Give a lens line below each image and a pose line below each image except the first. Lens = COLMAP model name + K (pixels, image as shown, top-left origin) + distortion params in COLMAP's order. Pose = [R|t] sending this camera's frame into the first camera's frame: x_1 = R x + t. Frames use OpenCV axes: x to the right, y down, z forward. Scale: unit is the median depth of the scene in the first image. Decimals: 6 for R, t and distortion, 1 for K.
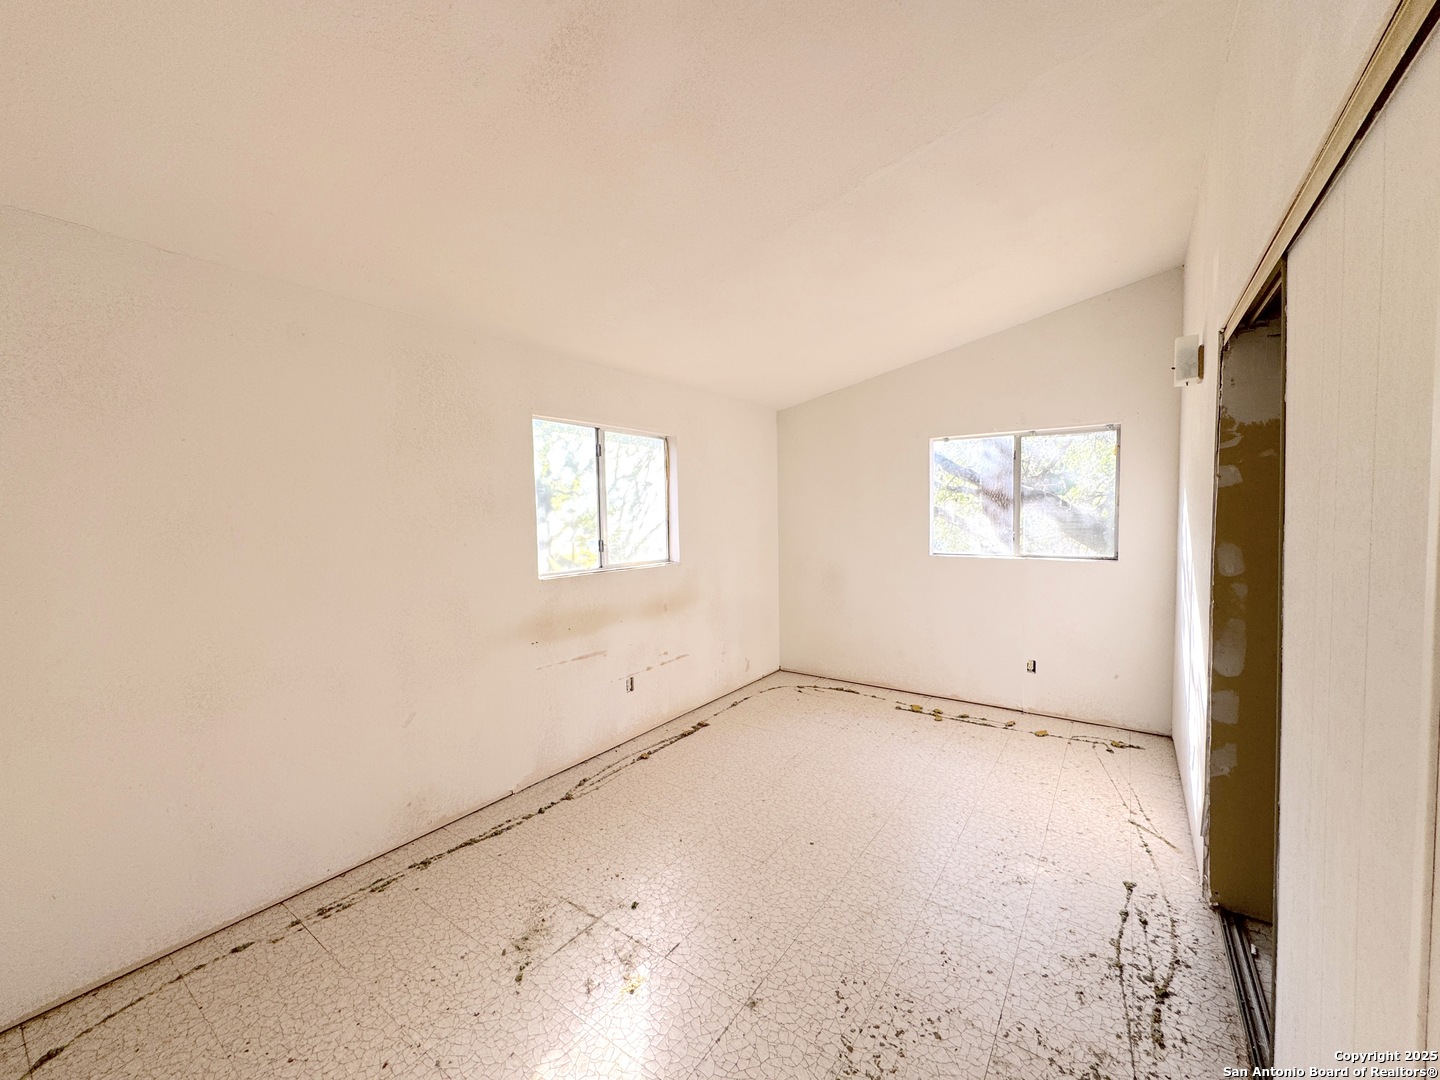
lens RADIAL K [[573.8, 0, 720.0], [0, 573.8, 540.0], [0, 0, 1]] dist [-0.003386, 0.001281]
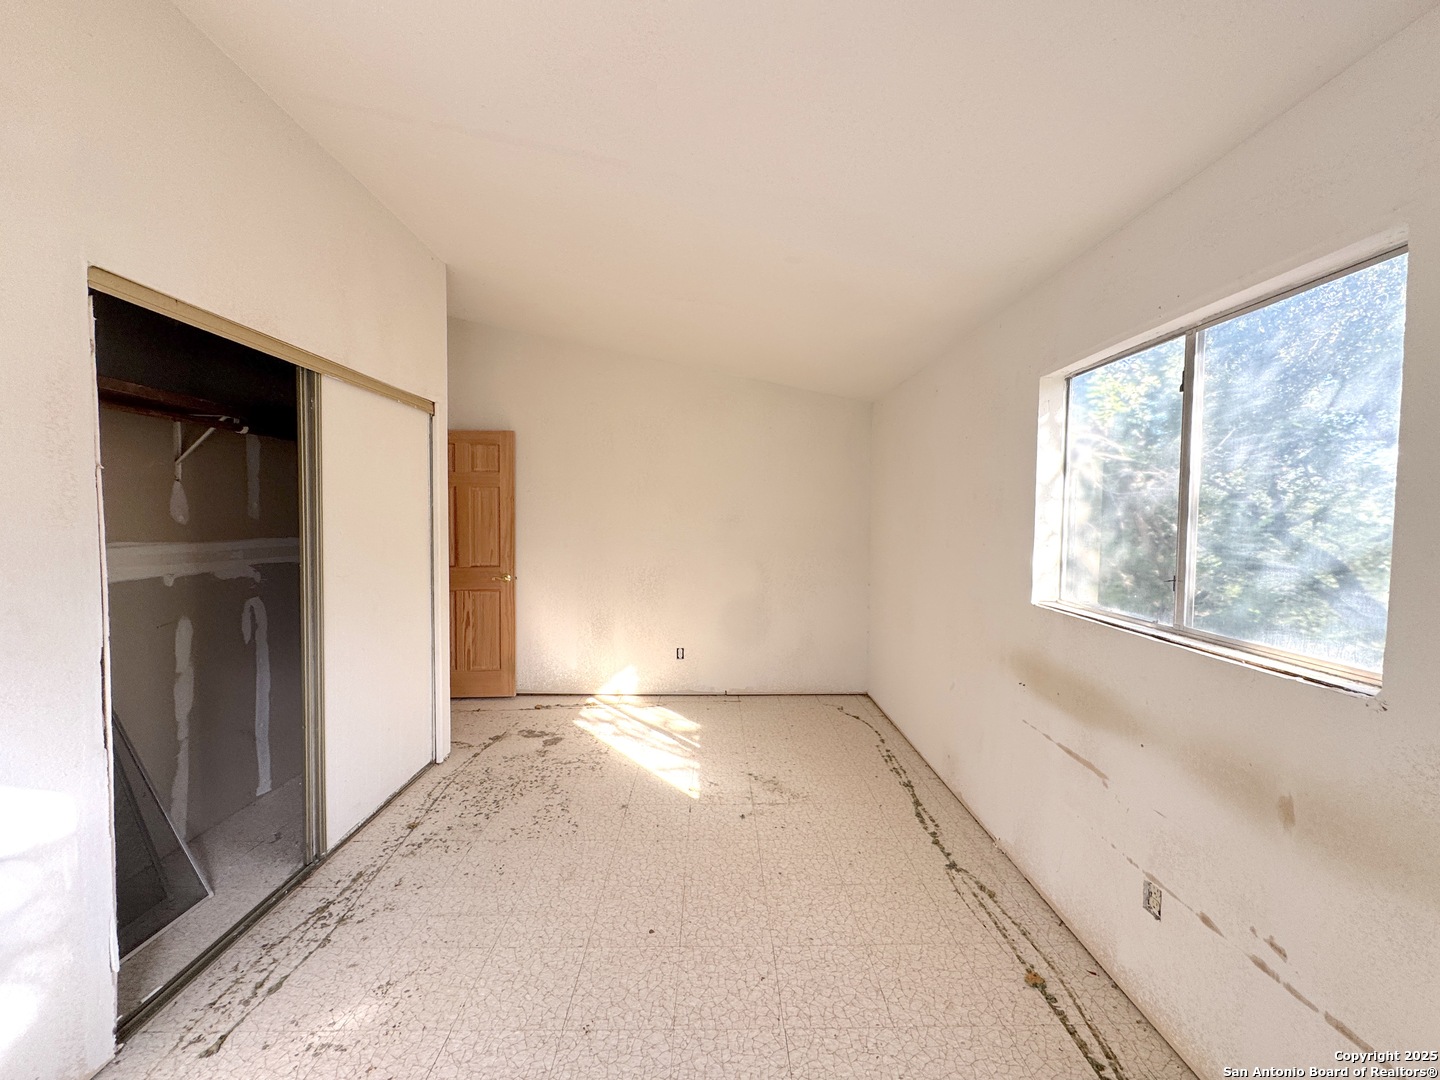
lens RADIAL K [[573.8, 0, 720.0], [0, 573.8, 540.0], [0, 0, 1]] dist [-0.003386, 0.001281]
pose [[-0.807779, 0.033141, -0.588552, 0.510701], [-0.024544, 0.995662, 0.089751, -0.079129], [0.588974, 0.086945, -0.803462, 1.579818]]
